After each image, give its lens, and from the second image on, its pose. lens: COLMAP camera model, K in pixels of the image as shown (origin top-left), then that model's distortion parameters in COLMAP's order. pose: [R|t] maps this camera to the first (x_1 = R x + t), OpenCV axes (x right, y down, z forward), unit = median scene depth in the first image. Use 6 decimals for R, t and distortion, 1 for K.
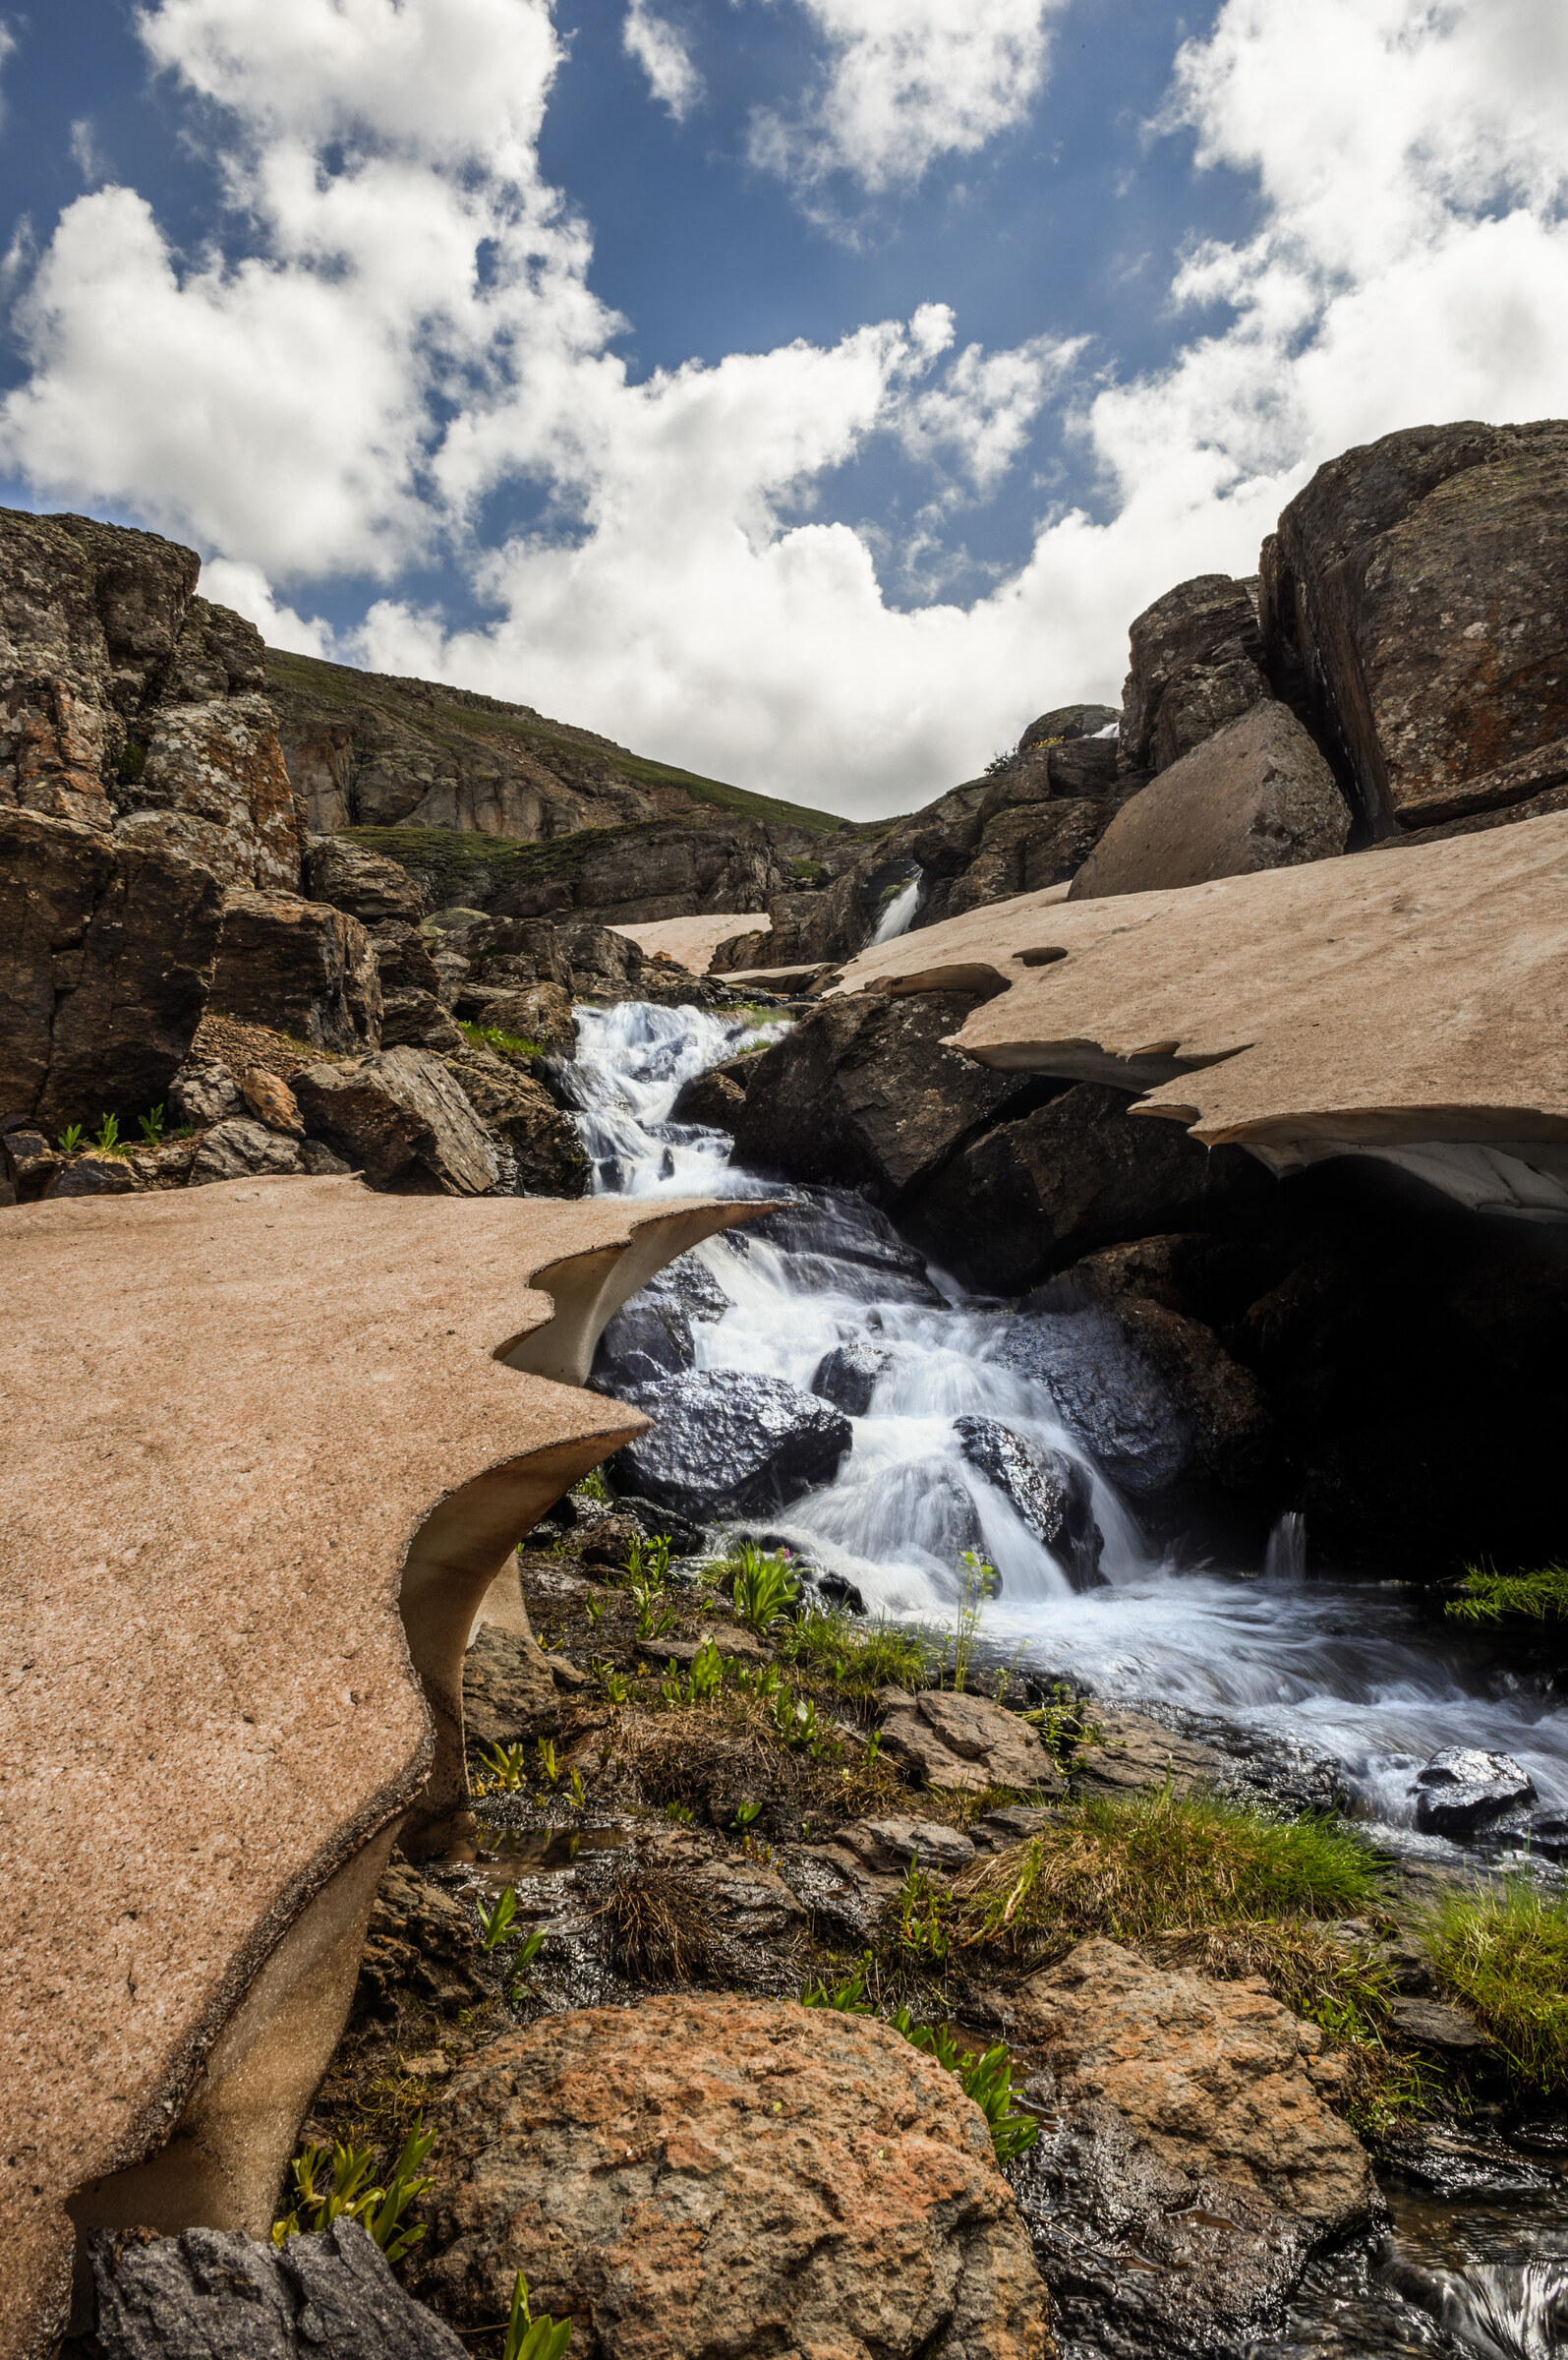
lens RADIAL K [[1891.5, 0, 784.0], [0, 1891.5, 1180.0], [0, 0, 1]] dist [0.057402, 0.005764]
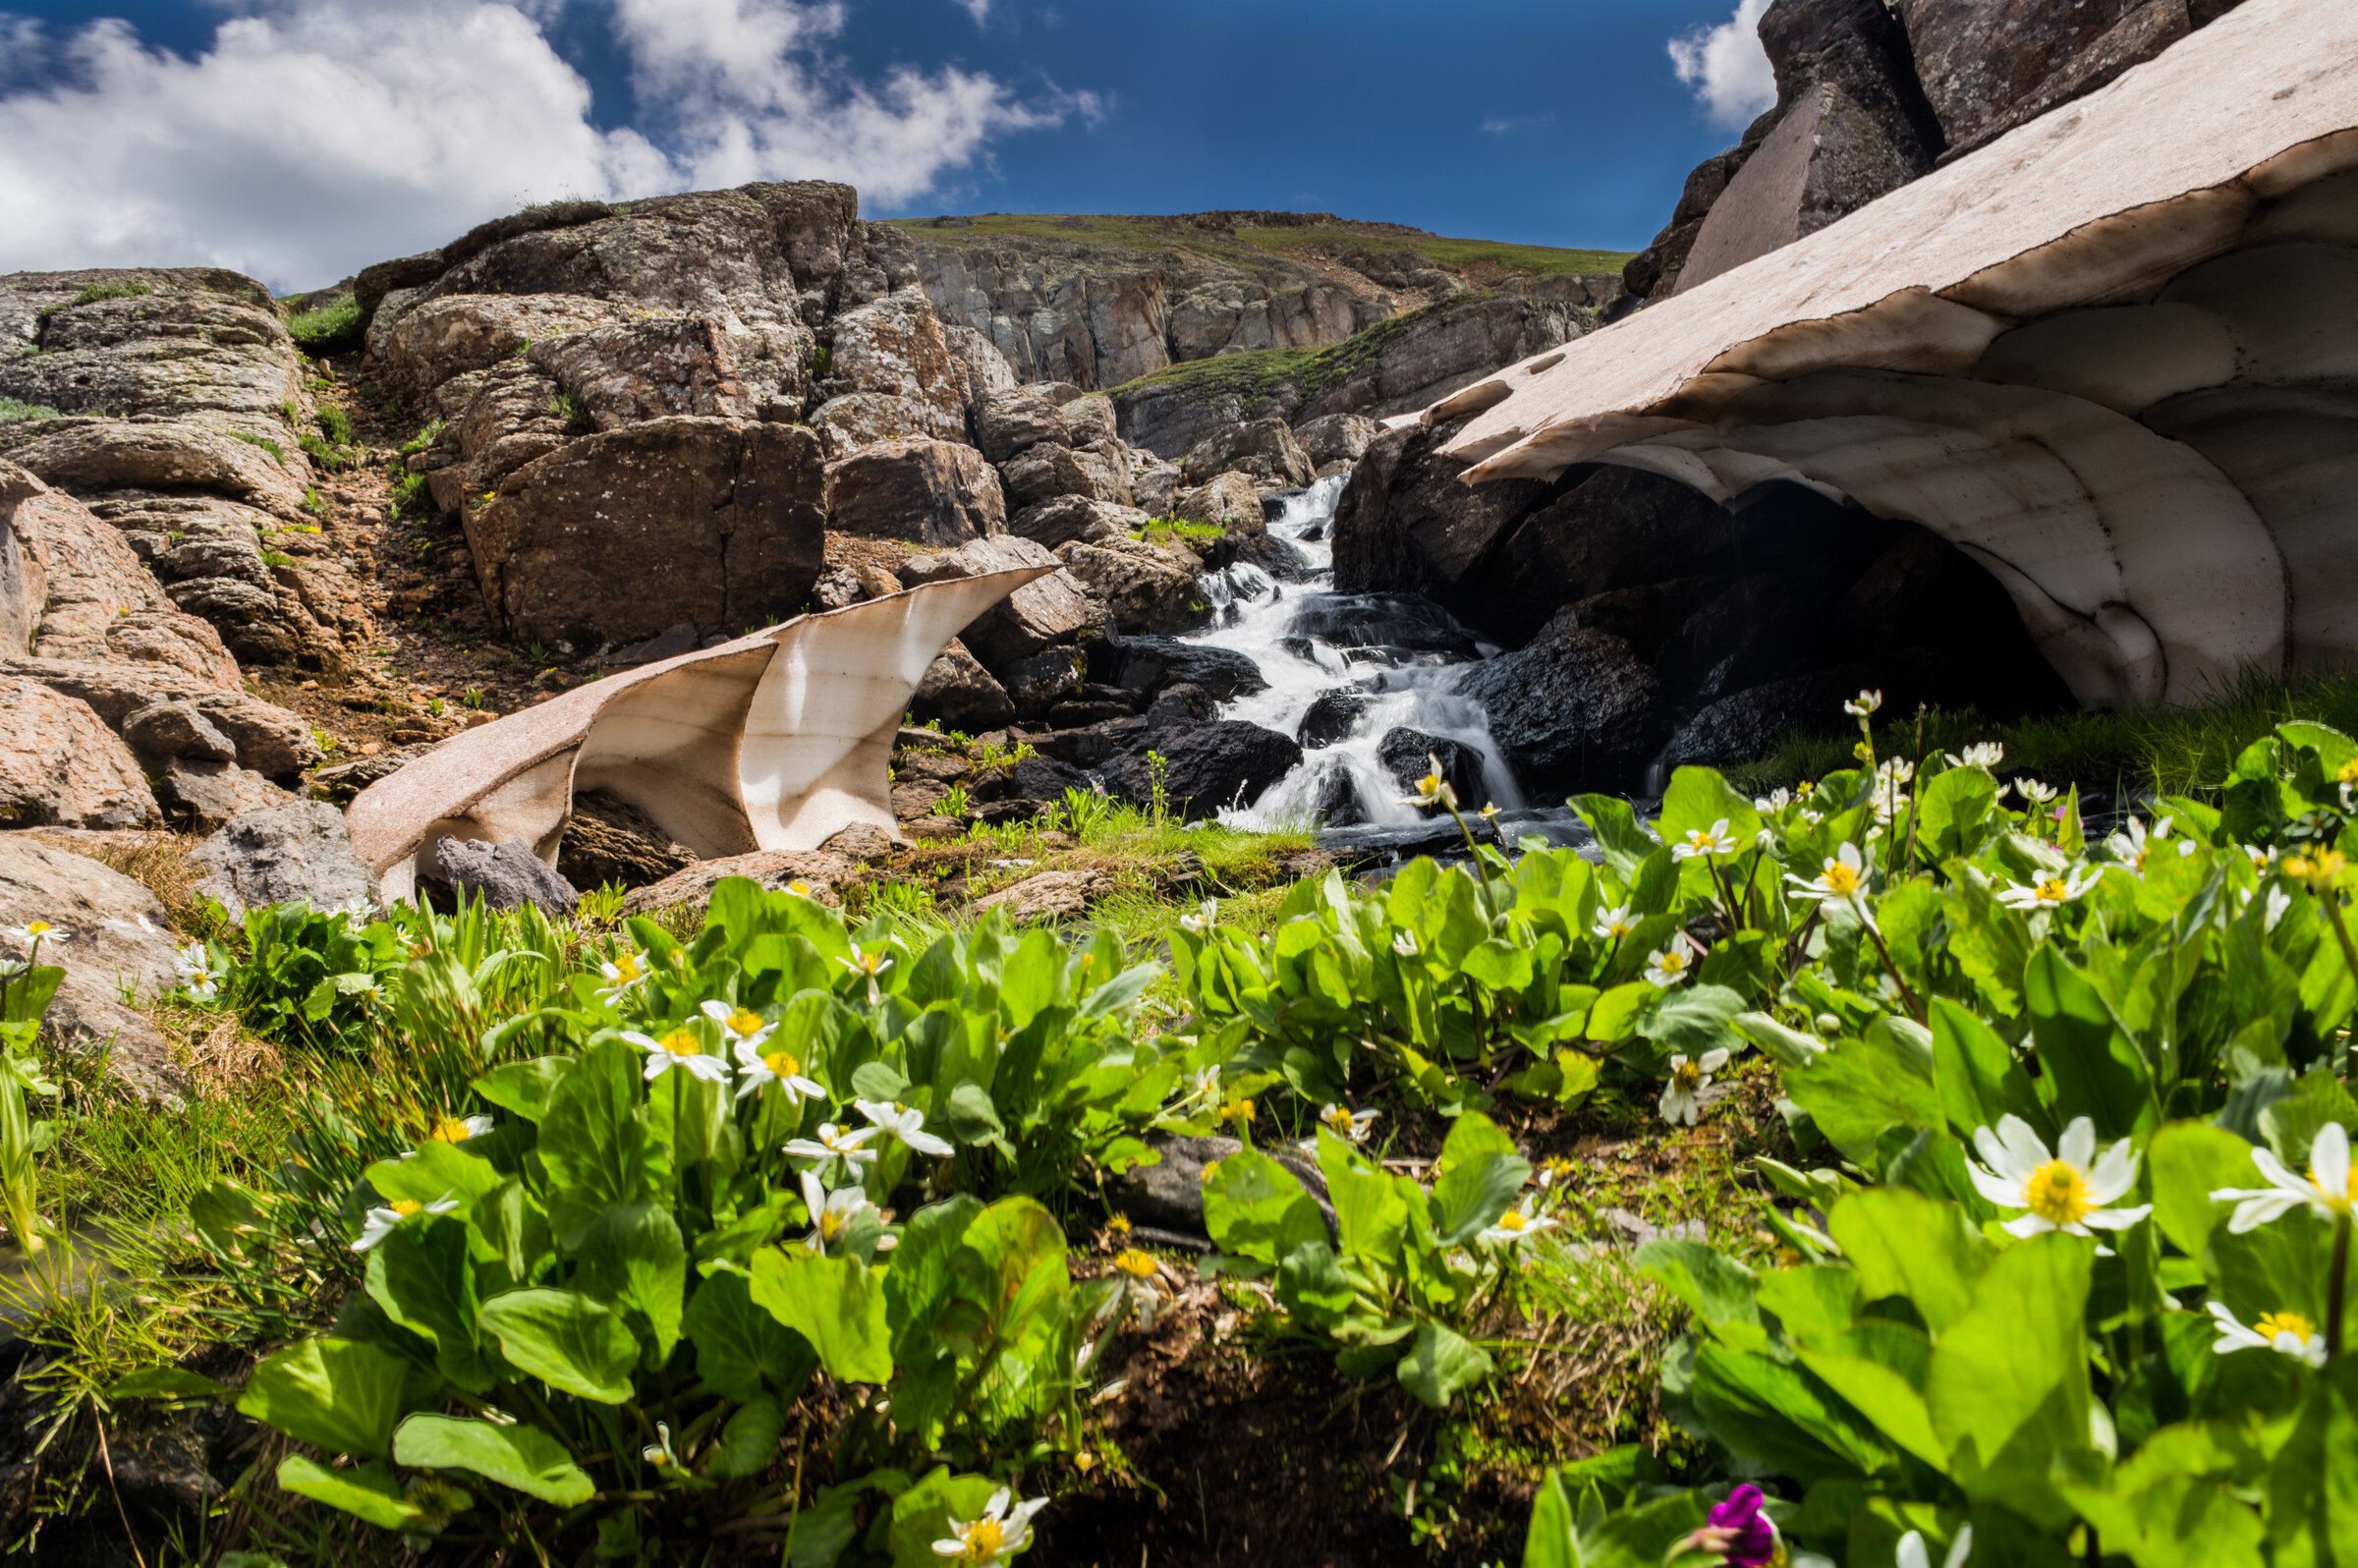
lens RADIAL K [[1919.4, 0, 1160.6], [0, 1919.4, 780.4], [0, 0, 1]] dist [-0.092319, 0.129258]
pose [[0.951649, -0.148642, -0.268830, 0.168607], [0.162105, 0.986363, 0.028464, 0.055005], [0.260933, -0.070666, 0.962767, -0.177958]]
